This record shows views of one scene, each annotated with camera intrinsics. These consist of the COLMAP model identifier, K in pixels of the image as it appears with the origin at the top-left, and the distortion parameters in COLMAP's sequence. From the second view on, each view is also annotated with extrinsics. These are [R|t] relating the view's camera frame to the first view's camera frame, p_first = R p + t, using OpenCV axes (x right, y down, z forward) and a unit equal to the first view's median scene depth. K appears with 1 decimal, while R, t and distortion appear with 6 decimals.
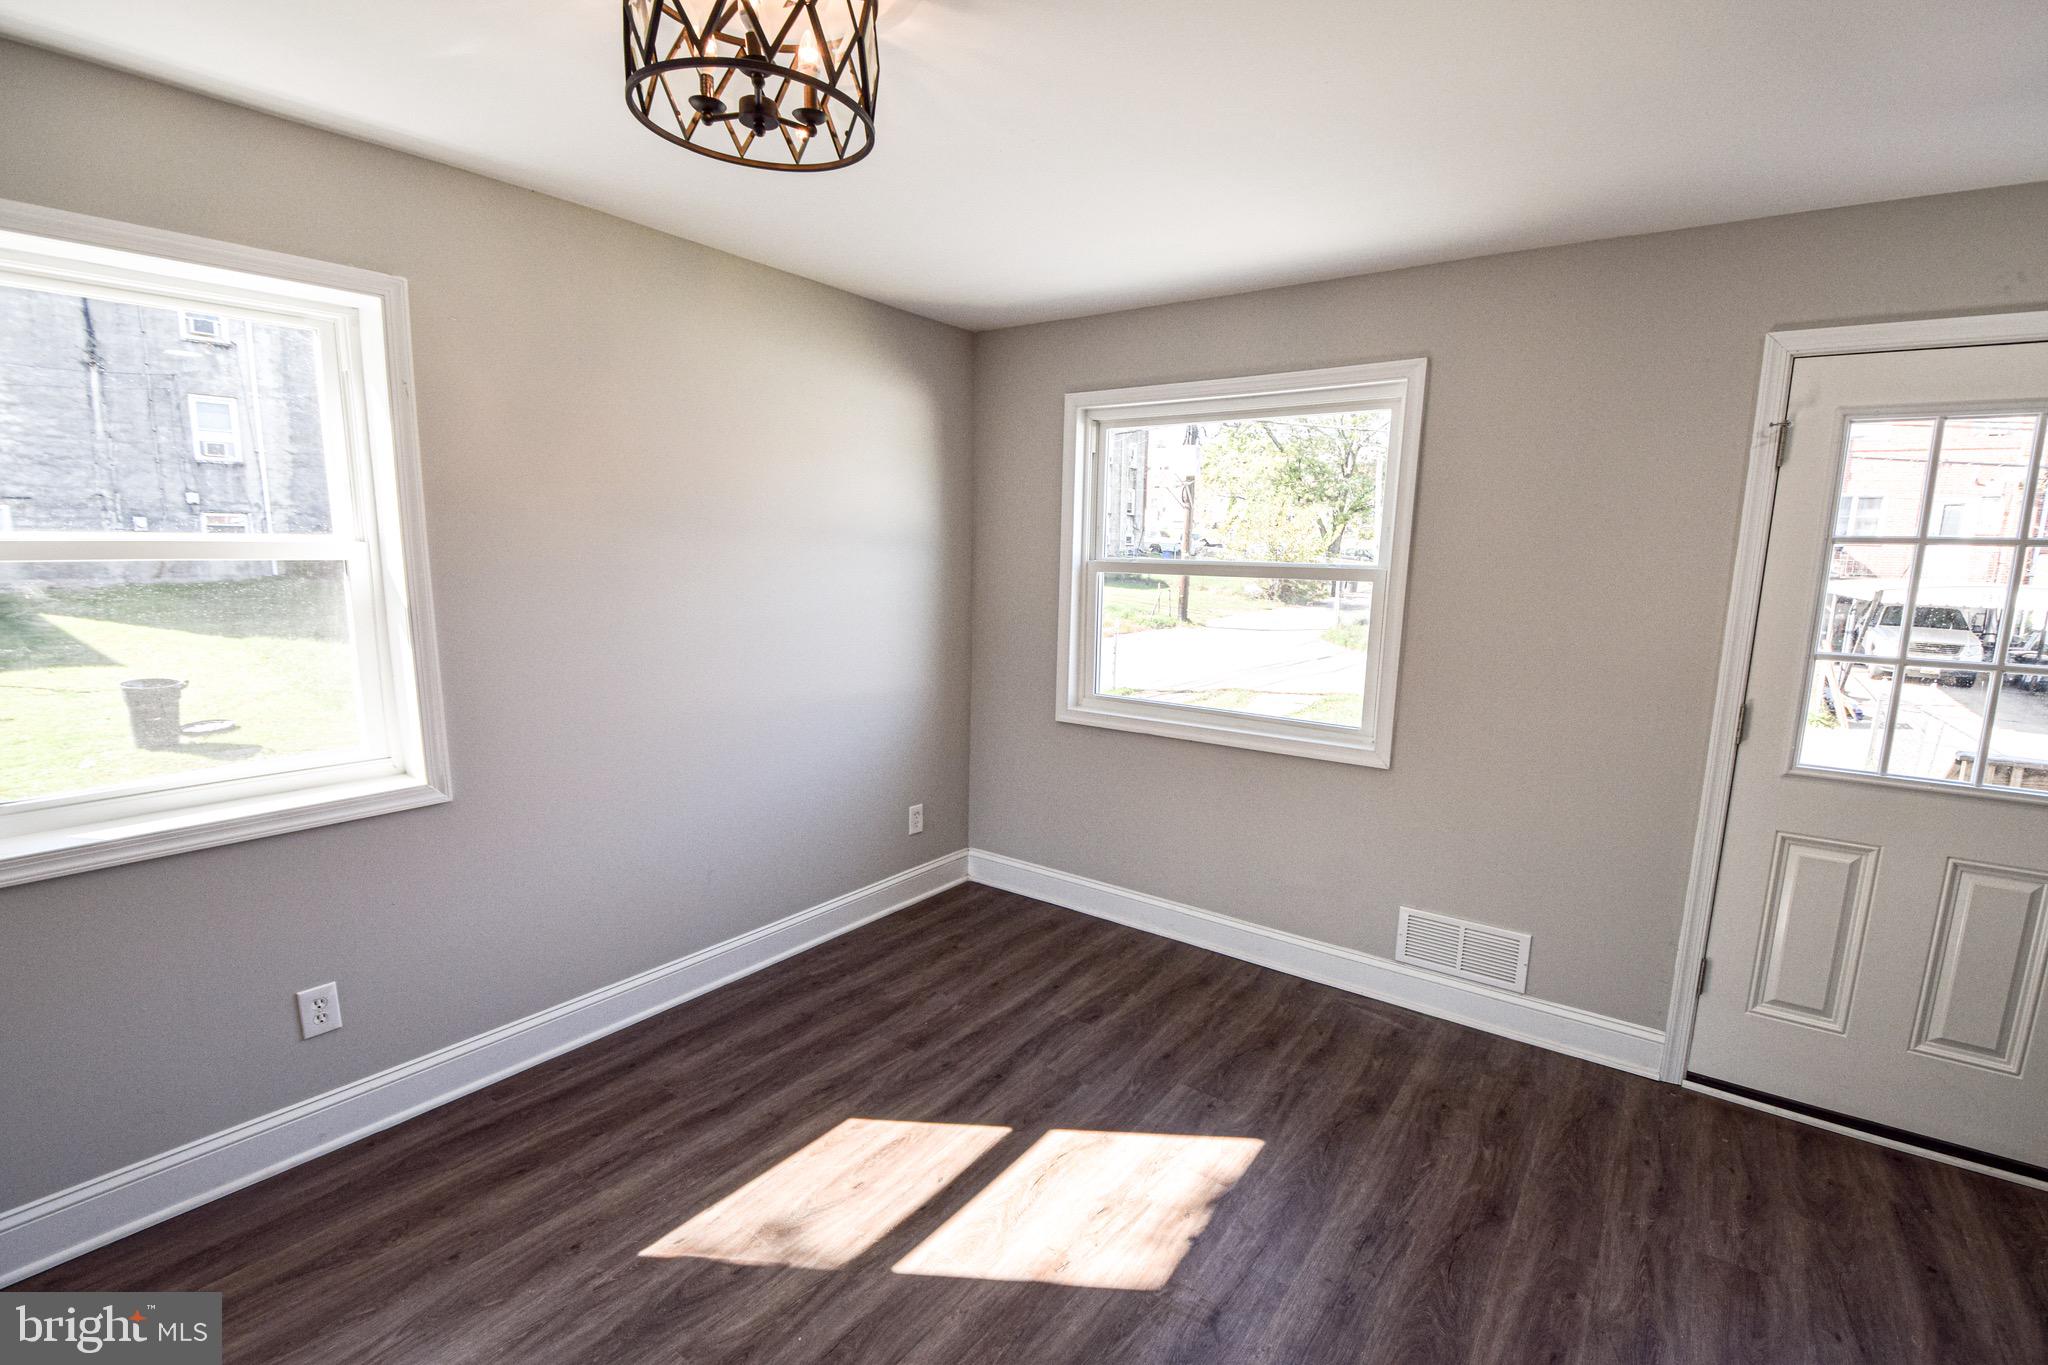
lens RADIAL K [[900.6, 0, 1049.4], [0, 900.6, 709.5], [0, 0, 1]] dist [0.023150, -0.027942]
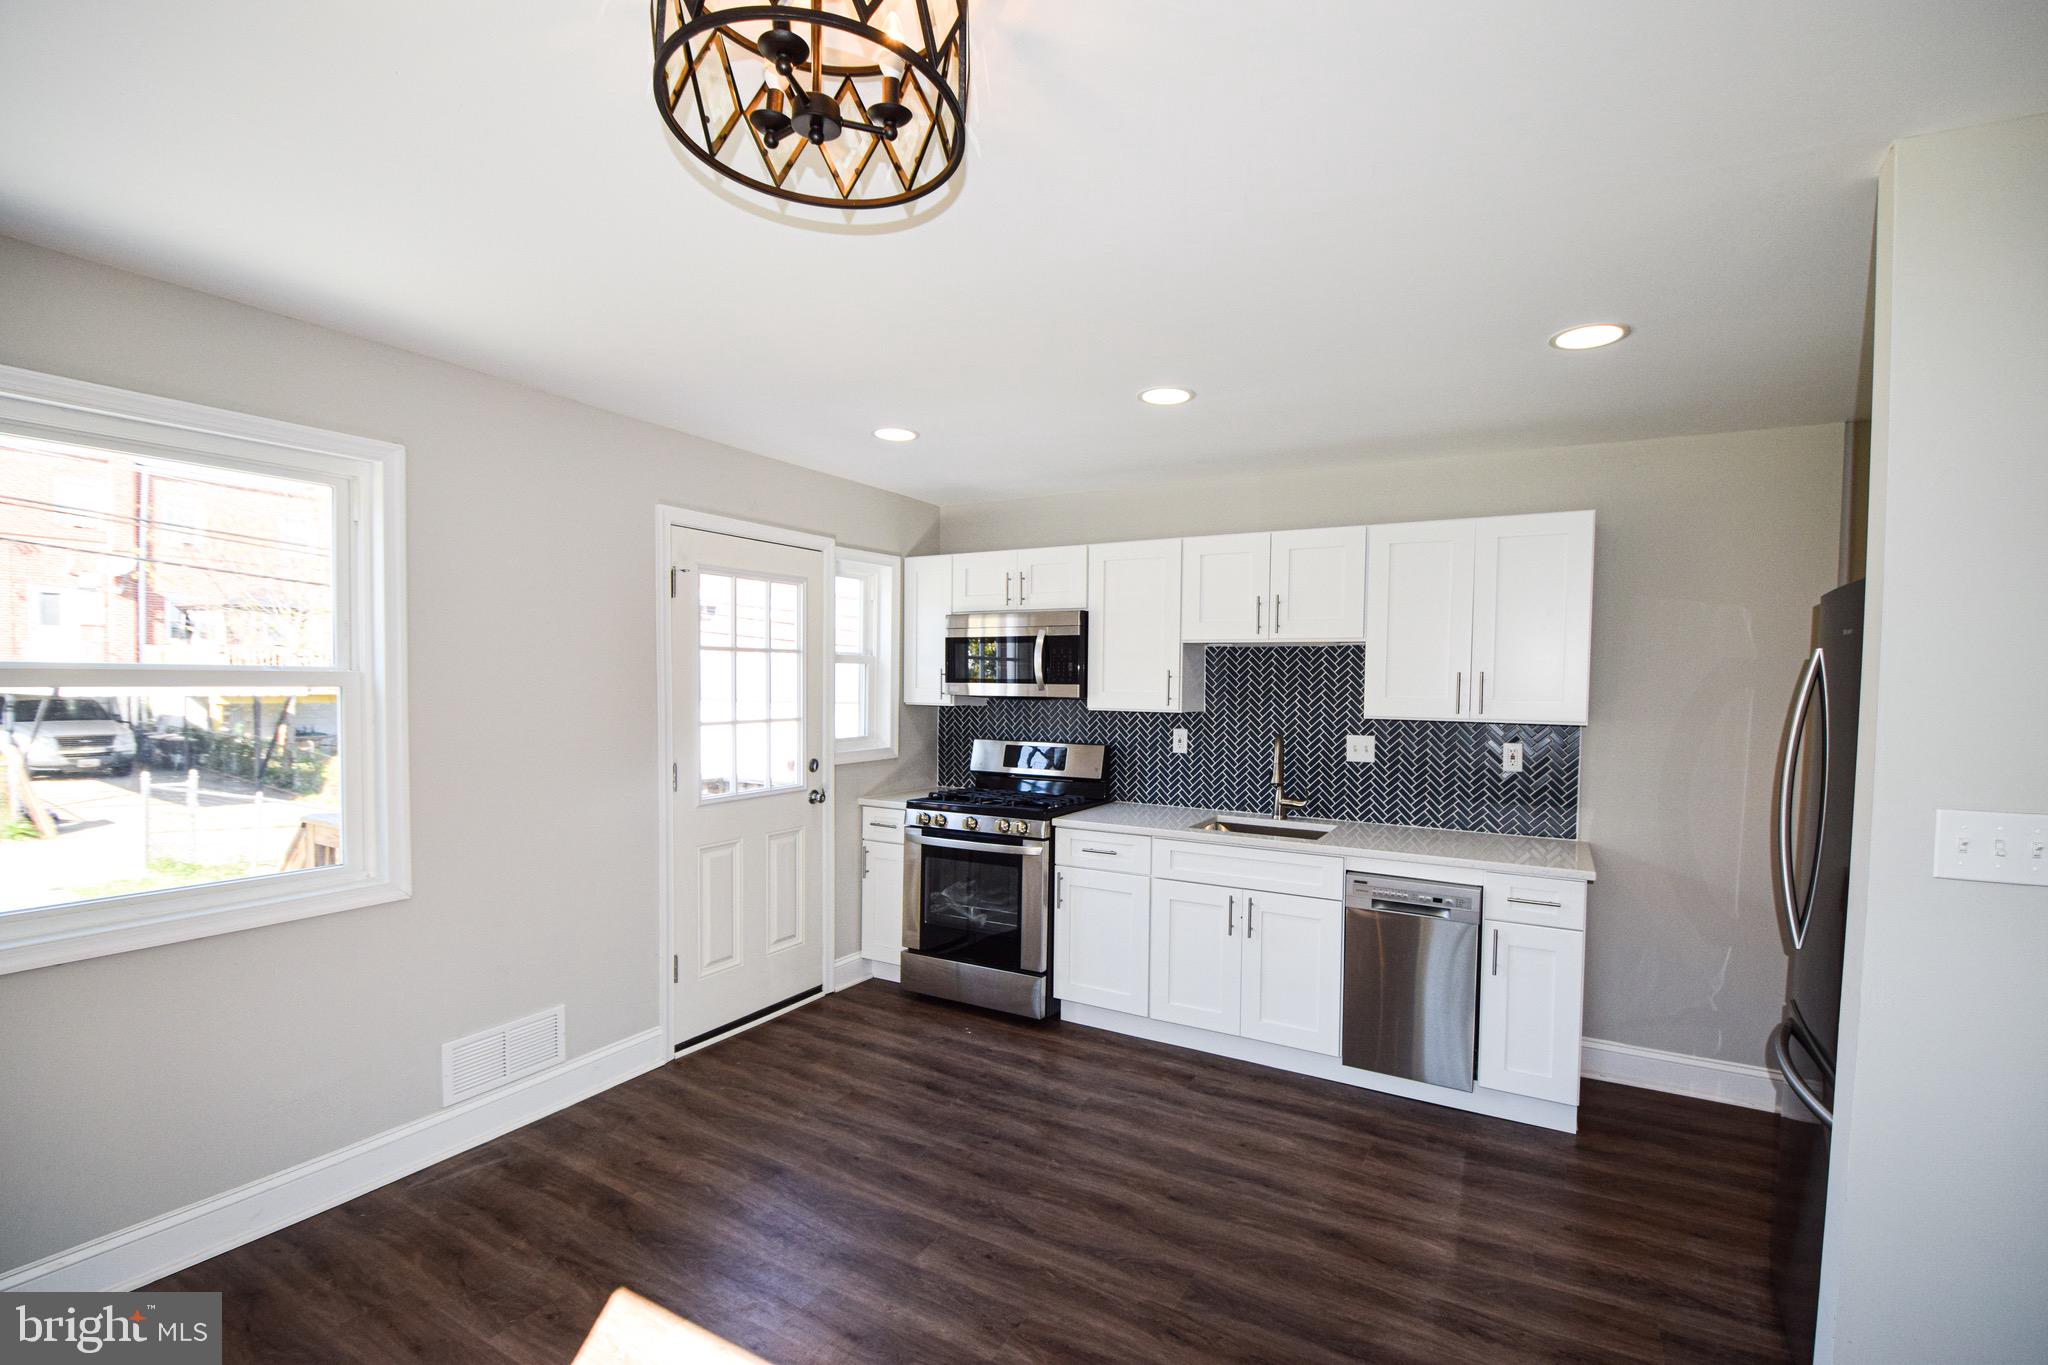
lens RADIAL K [[900.6, 0, 1049.4], [0, 900.6, 709.5], [0, 0, 1]] dist [0.023150, -0.027942]
pose [[-0.113421, -0.059388, 0.991770, -0.605254], [0.156397, 0.984700, 0.076851, -0.092642], [-0.981160, 0.163827, -0.102398, 0.499599]]
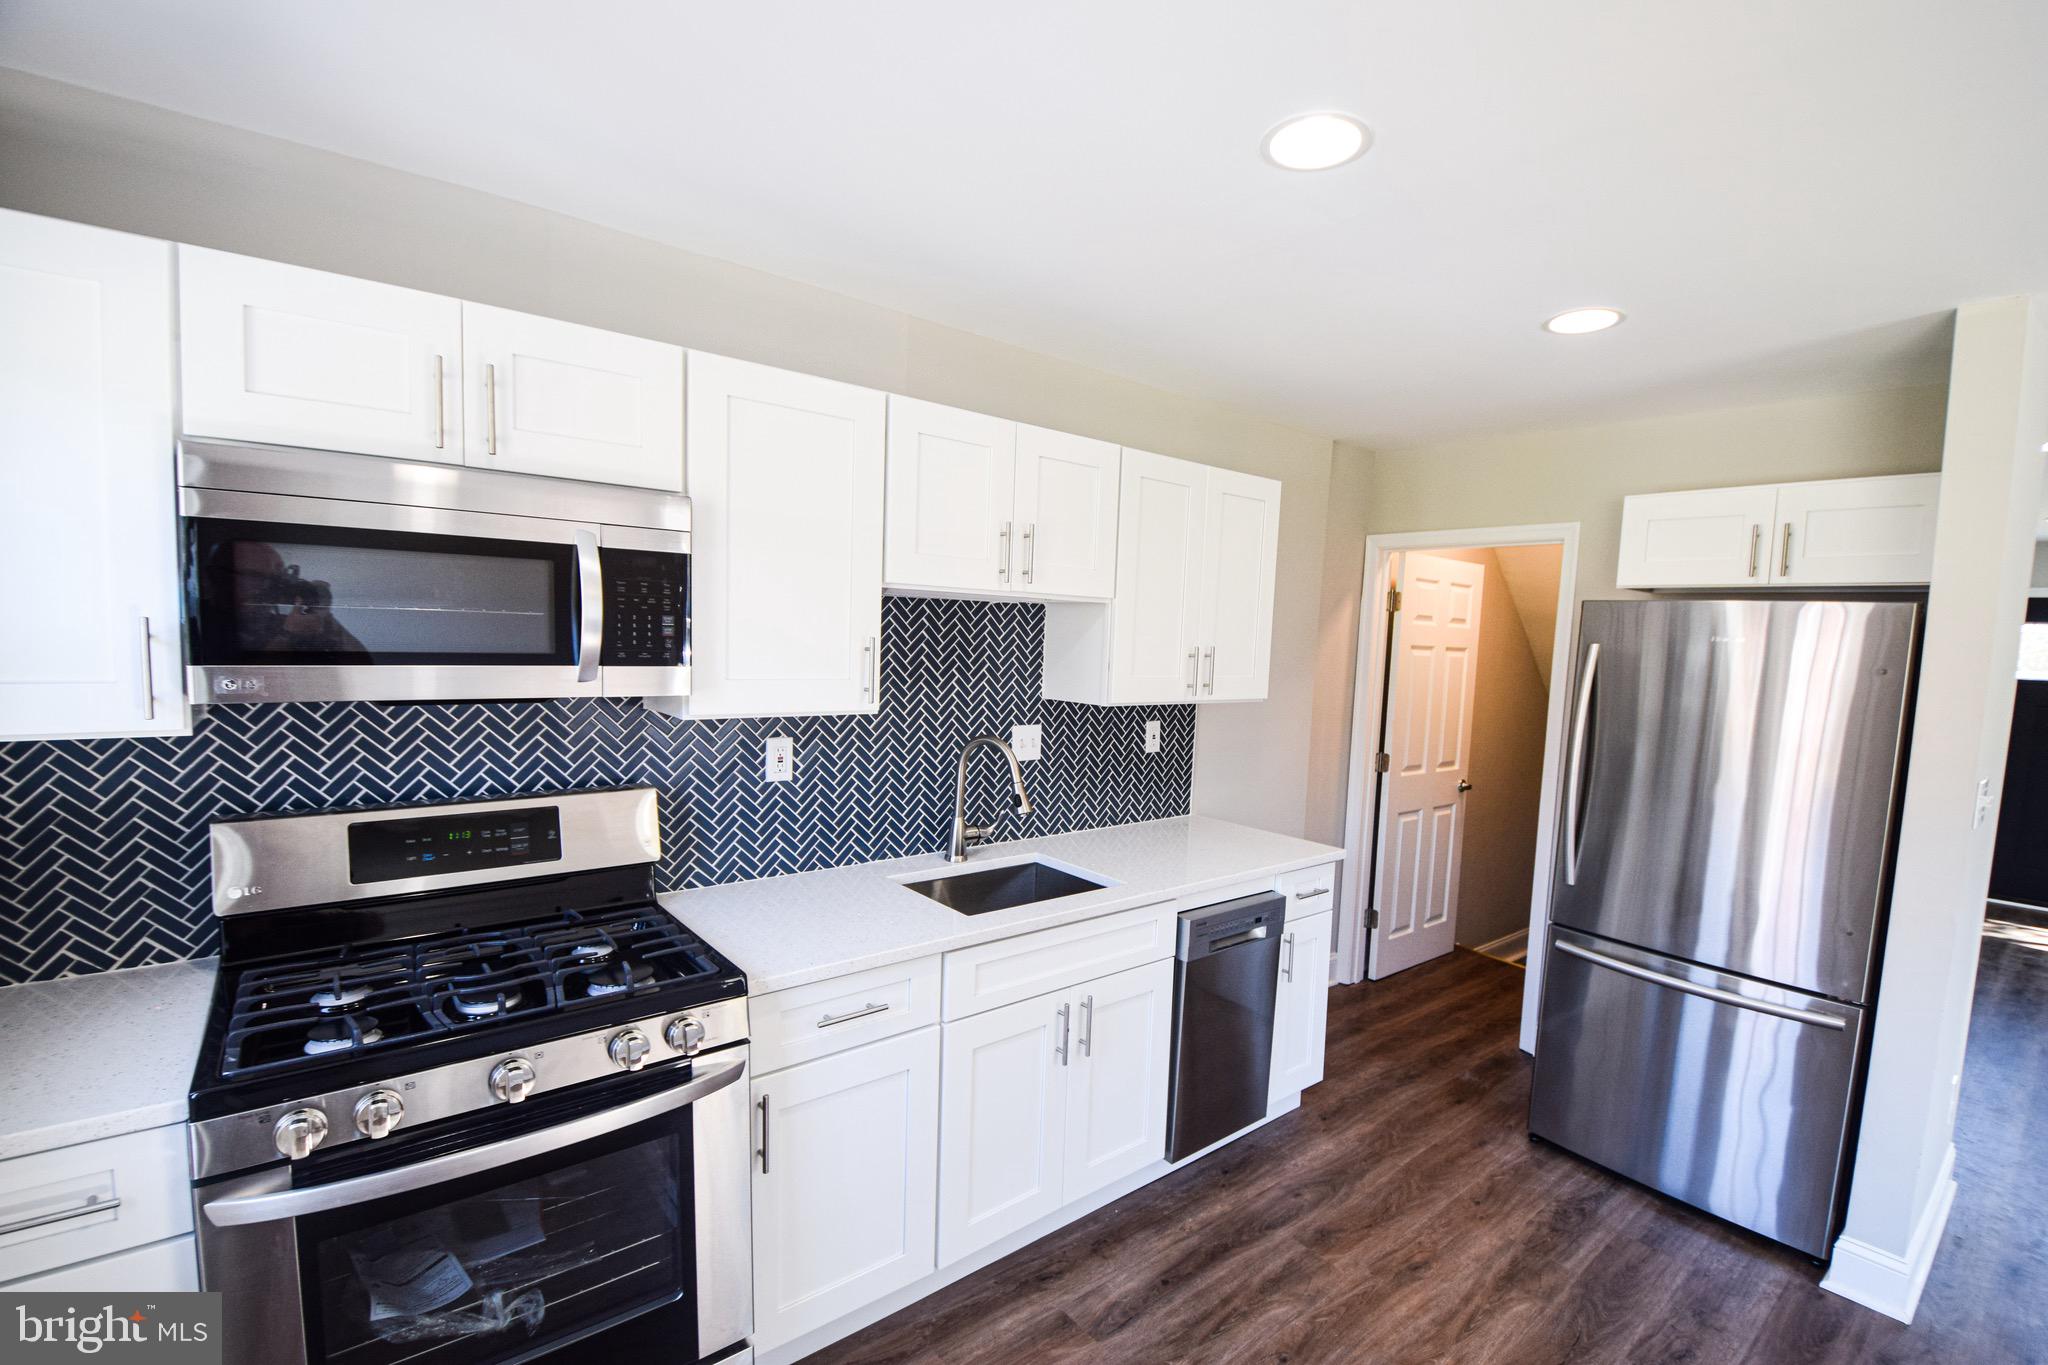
lens RADIAL K [[900.6, 0, 1049.4], [0, 900.6, 709.5], [0, 0, 1]] dist [0.023150, -0.027942]
pose [[-0.964348, -0.080774, 0.252007, 0.432936], [-0.014447, 0.966928, 0.254639, -0.152870], [-0.264241, 0.241920, -0.933623, 0.847622]]
